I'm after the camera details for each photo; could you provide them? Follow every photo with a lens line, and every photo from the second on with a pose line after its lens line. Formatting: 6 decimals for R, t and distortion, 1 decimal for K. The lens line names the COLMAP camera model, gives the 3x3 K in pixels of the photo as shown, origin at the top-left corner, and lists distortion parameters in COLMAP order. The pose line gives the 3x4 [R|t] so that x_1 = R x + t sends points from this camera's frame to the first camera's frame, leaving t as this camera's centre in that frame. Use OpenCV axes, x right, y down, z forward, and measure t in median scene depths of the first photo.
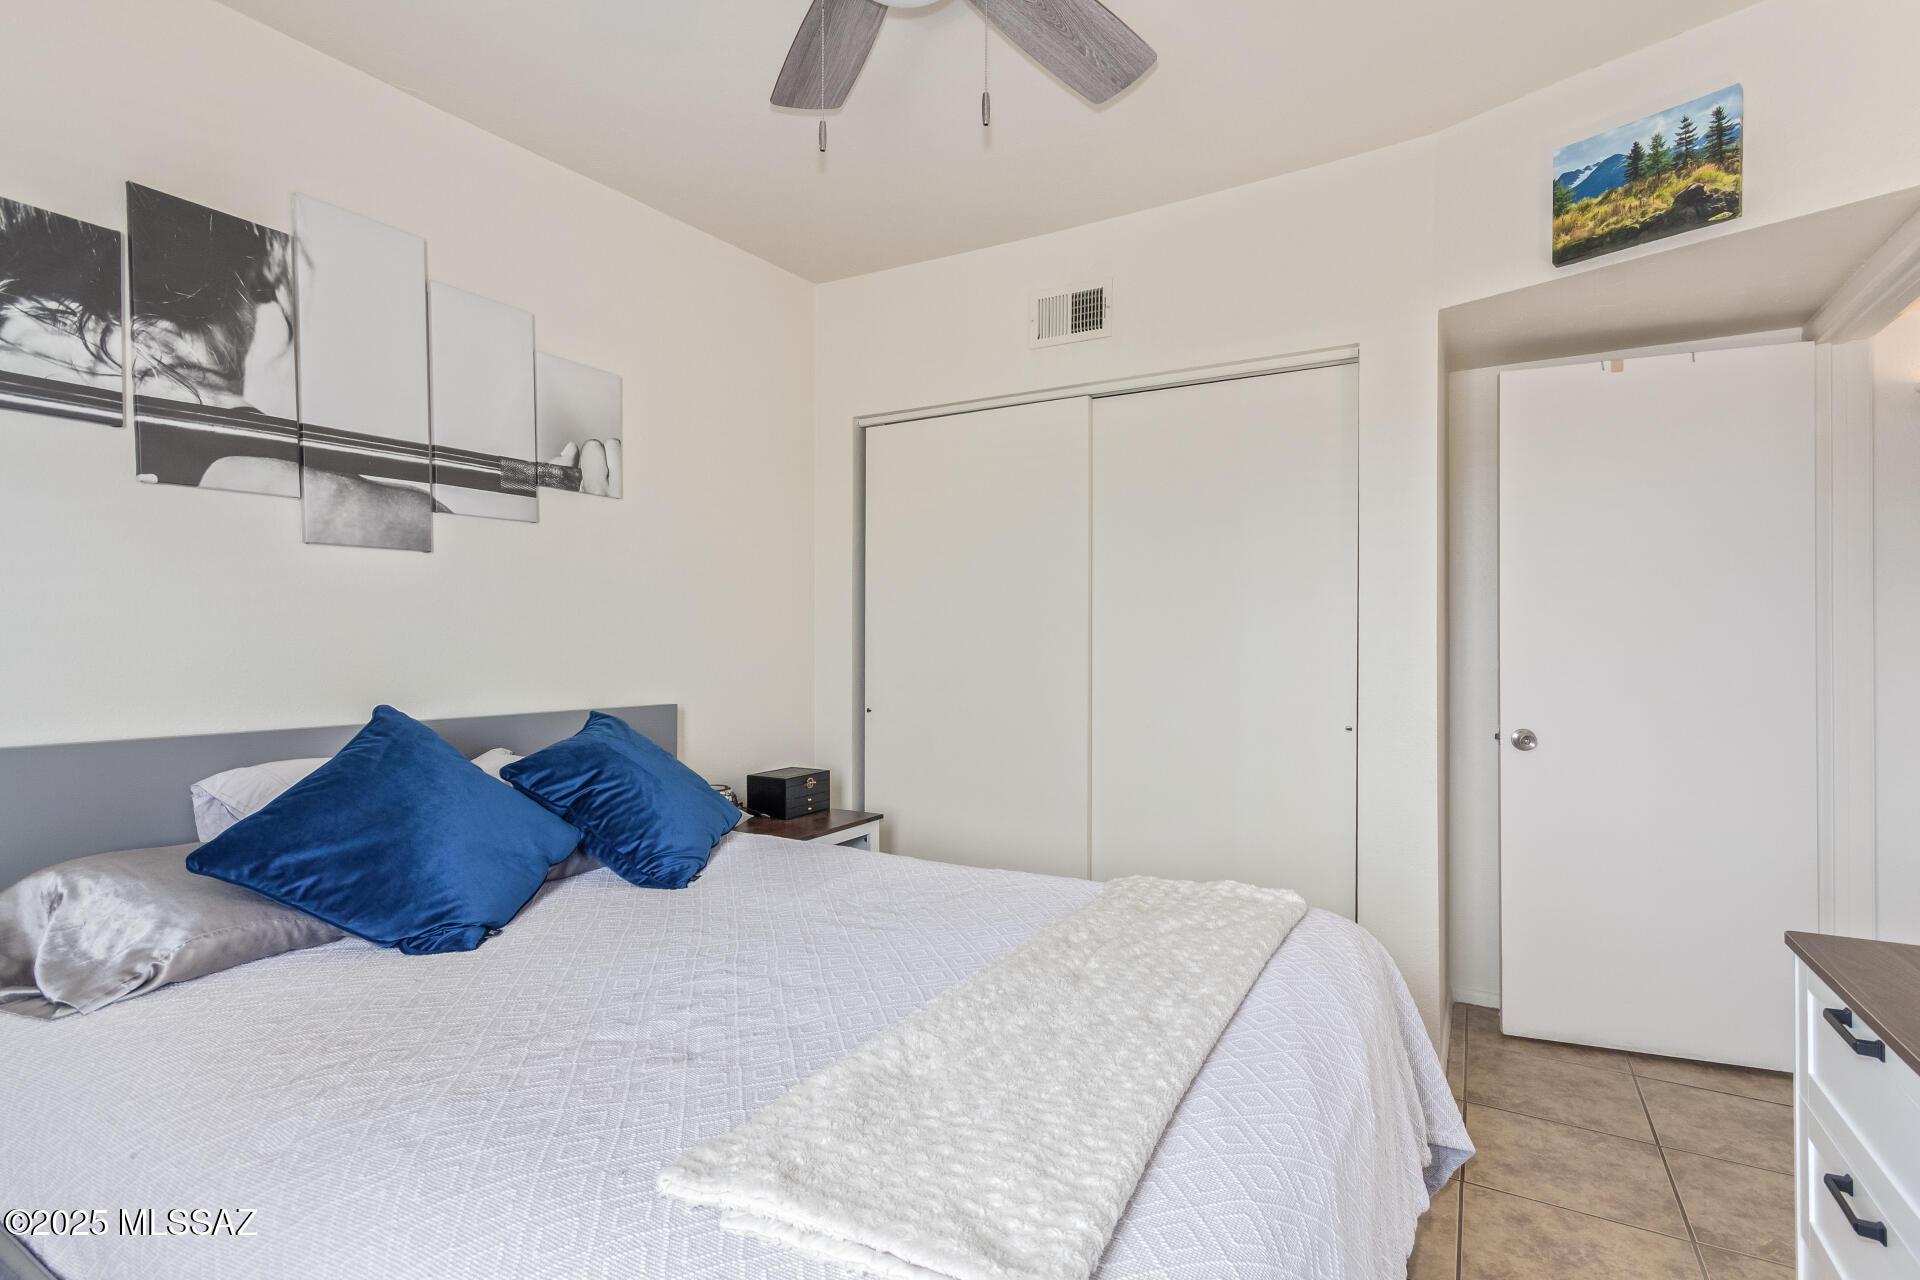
lens RADIAL K [[887.6, 0, 958.6], [0, 887.6, 636.4], [0, 0, 1]] dist [0.001577, 0.000050]
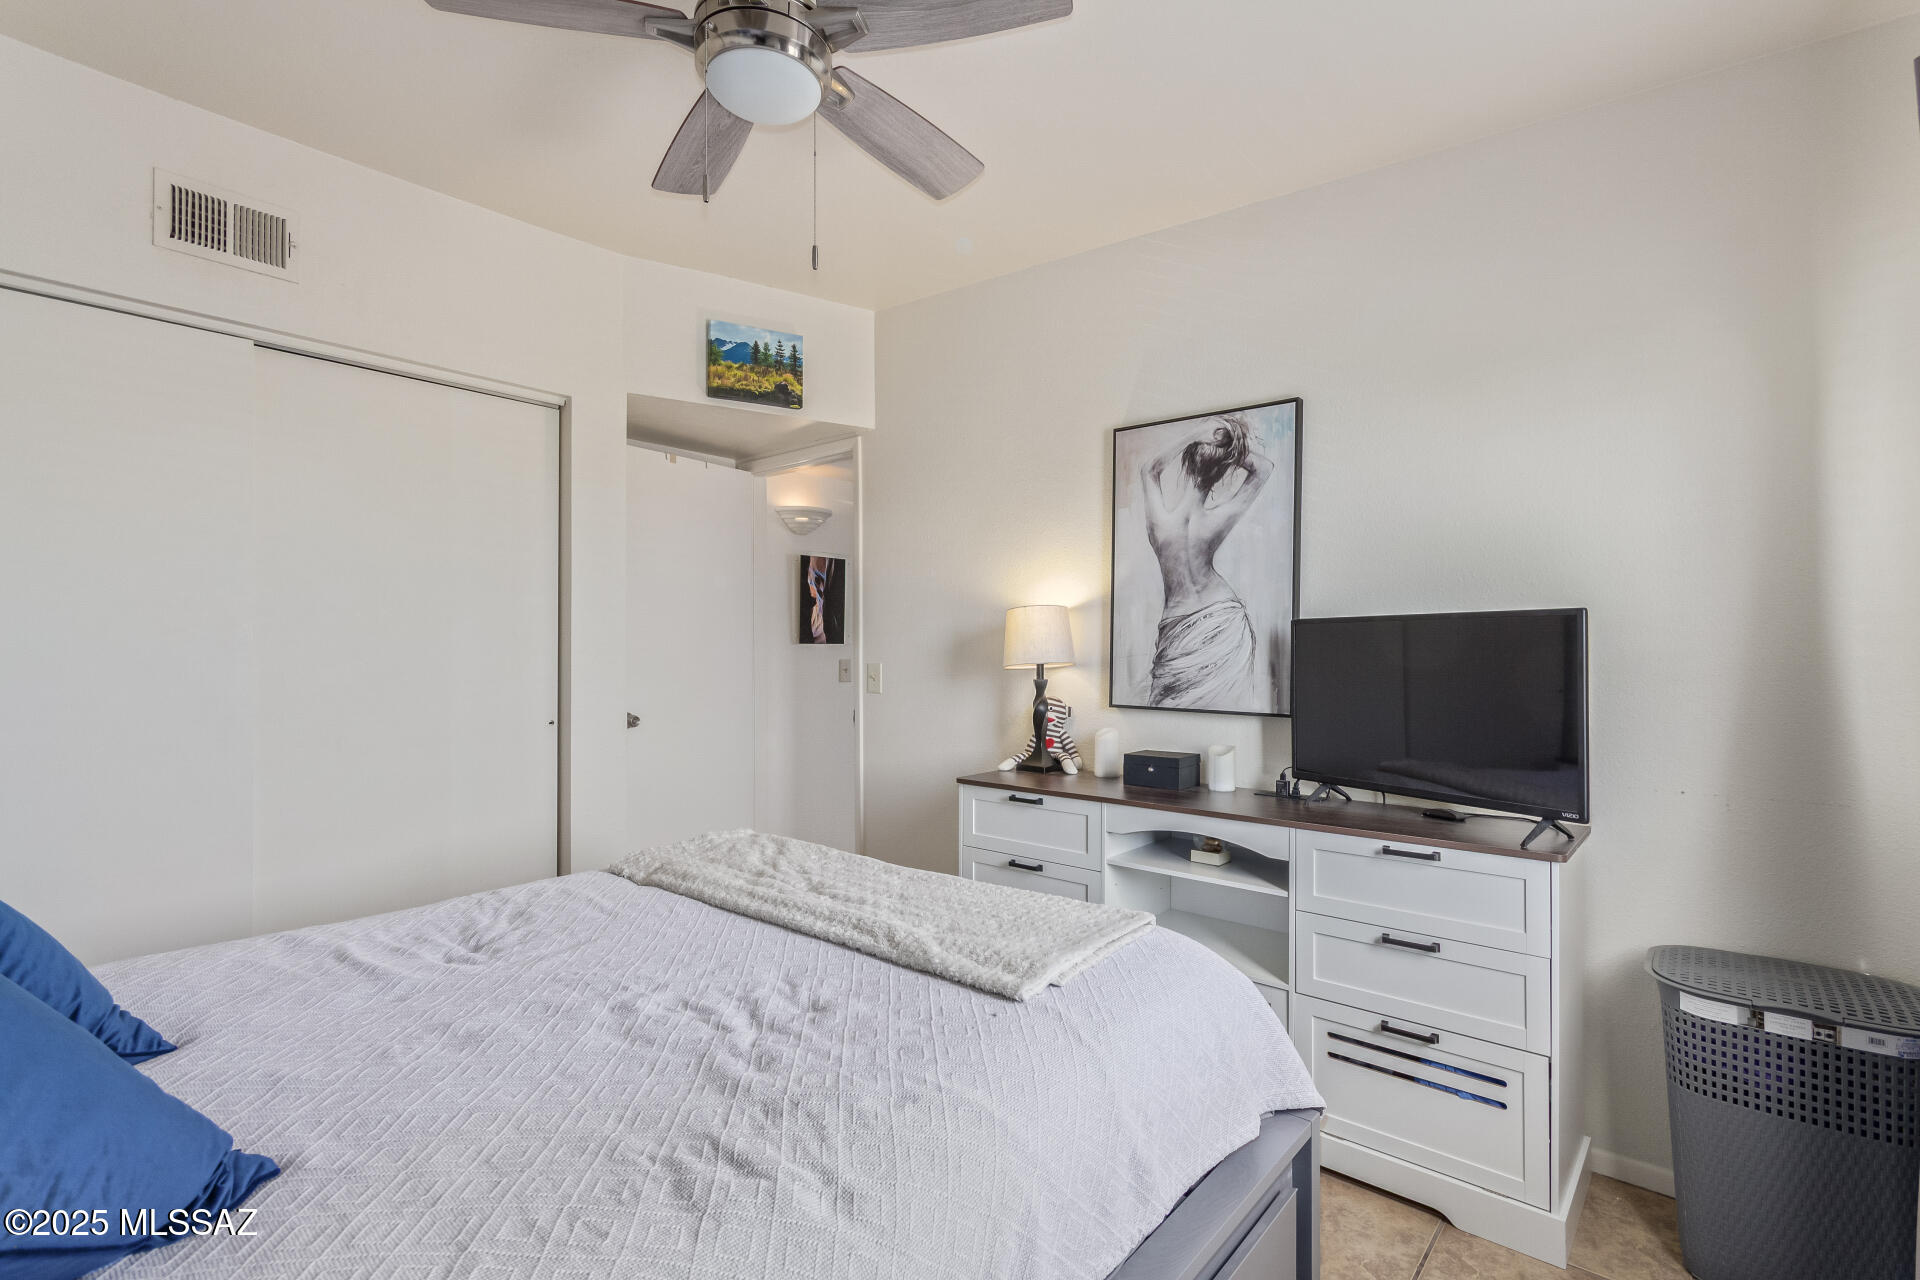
lens RADIAL K [[887.6, 0, 956.6], [0, 887.6, 644.1], [0, 0, 1]] dist [0.001577, 0.000050]
pose [[0.189194, -0.001826, 0.981938, -0.765475], [-0.001654, 0.999996, 0.002178, -0.001919], [-0.981938, -0.002036, 0.189191, 0.323520]]
